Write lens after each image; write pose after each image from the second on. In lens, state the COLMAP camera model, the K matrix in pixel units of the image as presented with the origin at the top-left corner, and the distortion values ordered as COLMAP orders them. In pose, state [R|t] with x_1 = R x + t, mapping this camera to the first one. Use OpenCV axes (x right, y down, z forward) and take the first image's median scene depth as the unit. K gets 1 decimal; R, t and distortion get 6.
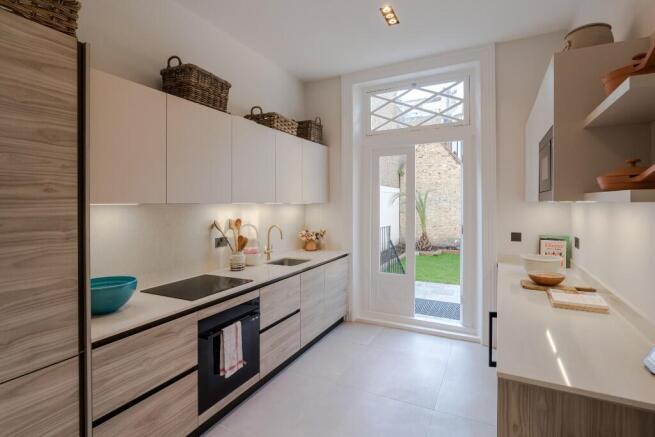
lens RADIAL K [[324.1, 0, 307.7], [0, 324.1, 211.5], [0, 0, 1]] dist [-0.002904, -0.000384]
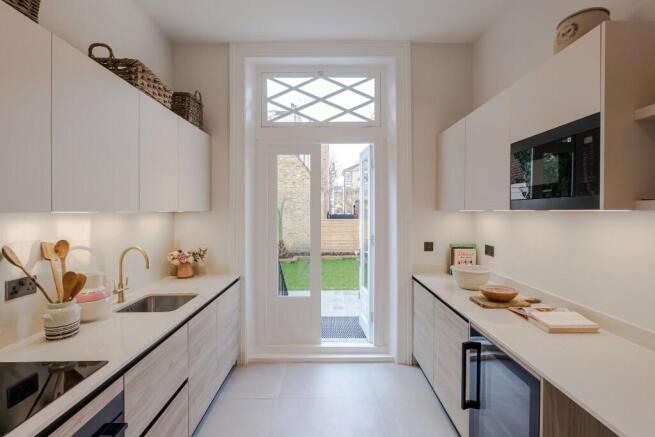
lens RADIAL K [[320.4, 0, 327.5], [0, 320.4, 218.5], [0, 0, 1]] dist [-0.001694, 0.000052]
pose [[0.865147, -0.009335, 0.501431, -0.081854], [0.010998, 0.999939, -0.000362, -0.007635], [-0.501398, 0.005828, 0.865197, 0.260578]]
